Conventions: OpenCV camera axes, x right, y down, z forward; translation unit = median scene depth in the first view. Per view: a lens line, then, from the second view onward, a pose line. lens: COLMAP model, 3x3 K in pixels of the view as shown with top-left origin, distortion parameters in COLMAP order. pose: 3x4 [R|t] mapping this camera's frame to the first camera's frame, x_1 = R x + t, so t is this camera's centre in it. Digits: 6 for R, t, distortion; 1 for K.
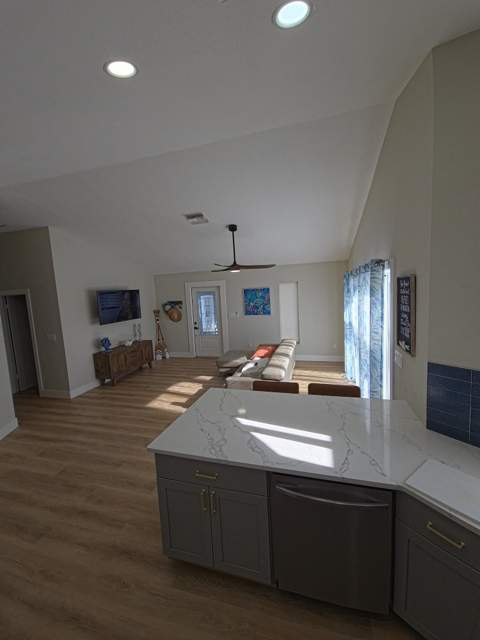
lens RADIAL K [[261.6, 0, 240.0], [0, 261.6, 320.0], [0, 0, 1]] dist [0.000605, -0.000226]
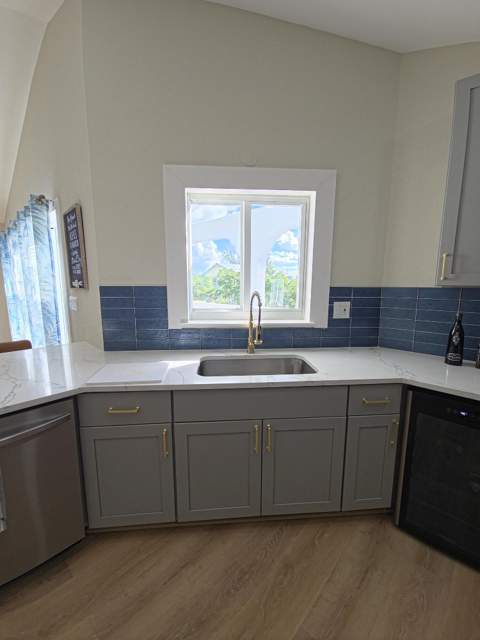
lens RADIAL K [[261.6, 0, 240.0], [0, 261.6, 320.0], [0, 0, 1]] dist [0.000605, -0.000226]
pose [[0.454081, -0.078053, 0.887535, 0.023486], [0.066990, 0.996326, 0.053346, 0.190711], [-0.888439, 0.035233, 0.457641, 0.018560]]
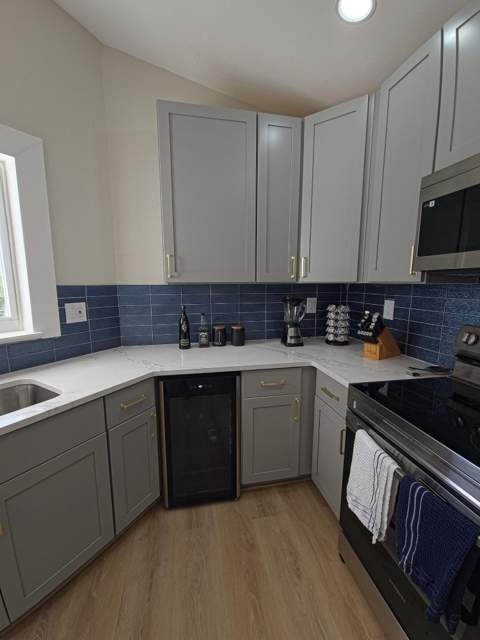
lens RADIAL K [[267.4, 0, 237.6], [0, 267.4, 322.2], [0, 0, 1]] dist [0.000472, -0.000607]
pose [[-0.459334, -0.084337, 0.884251, 0.065658], [0.115243, 0.981411, 0.153468, 0.189990], [-0.880756, 0.172396, -0.441076, 0.049184]]
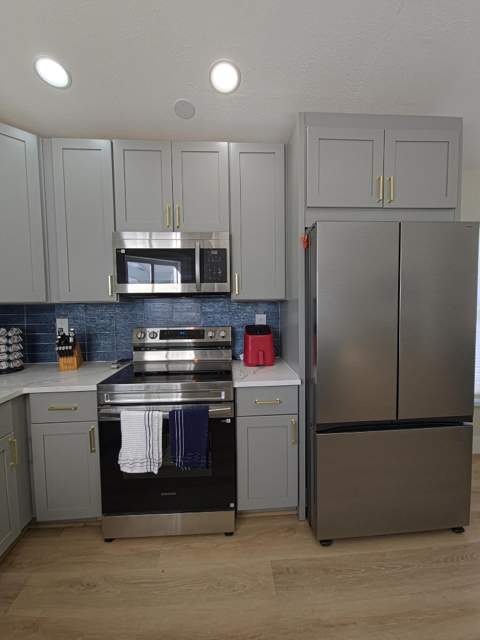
lens RADIAL K [[259.7, 0, 241.9], [0, 259.7, 316.0], [0, 0, 1]] dist [0.000883, -0.008450]
pose [[-0.939676, 0.075404, -0.333651, 0.278473], [0.021480, 0.986483, 0.162448, 0.165057], [0.341390, 0.145482, -0.928595, 0.288489]]
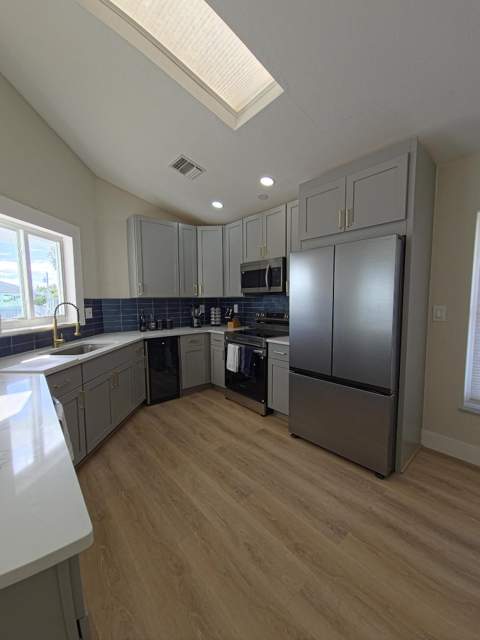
lens RADIAL K [[261.6, 0, 240.0], [0, 261.6, 320.0], [0, 0, 1]] dist [0.000605, -0.000226]
pose [[-0.831929, 0.007571, 0.554831, -0.448350], [0.102682, 0.984738, 0.140528, 0.153138], [-0.545299, 0.173881, -0.820009, 0.761020]]
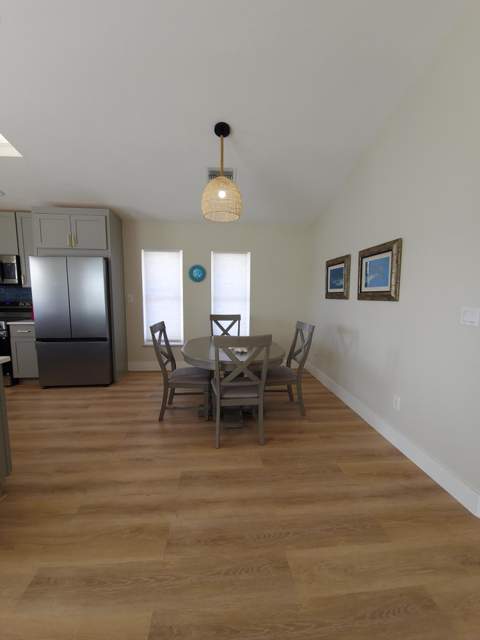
lens RADIAL K [[261.6, 0, 240.0], [0, 261.6, 320.0], [0, 0, 1]] dist [0.000605, -0.000226]
pose [[-0.929295, 0.077990, -0.361011, -0.559730], [-0.002913, 0.975873, 0.218319, 0.088170], [0.369328, 0.203935, -0.906646, 1.505618]]
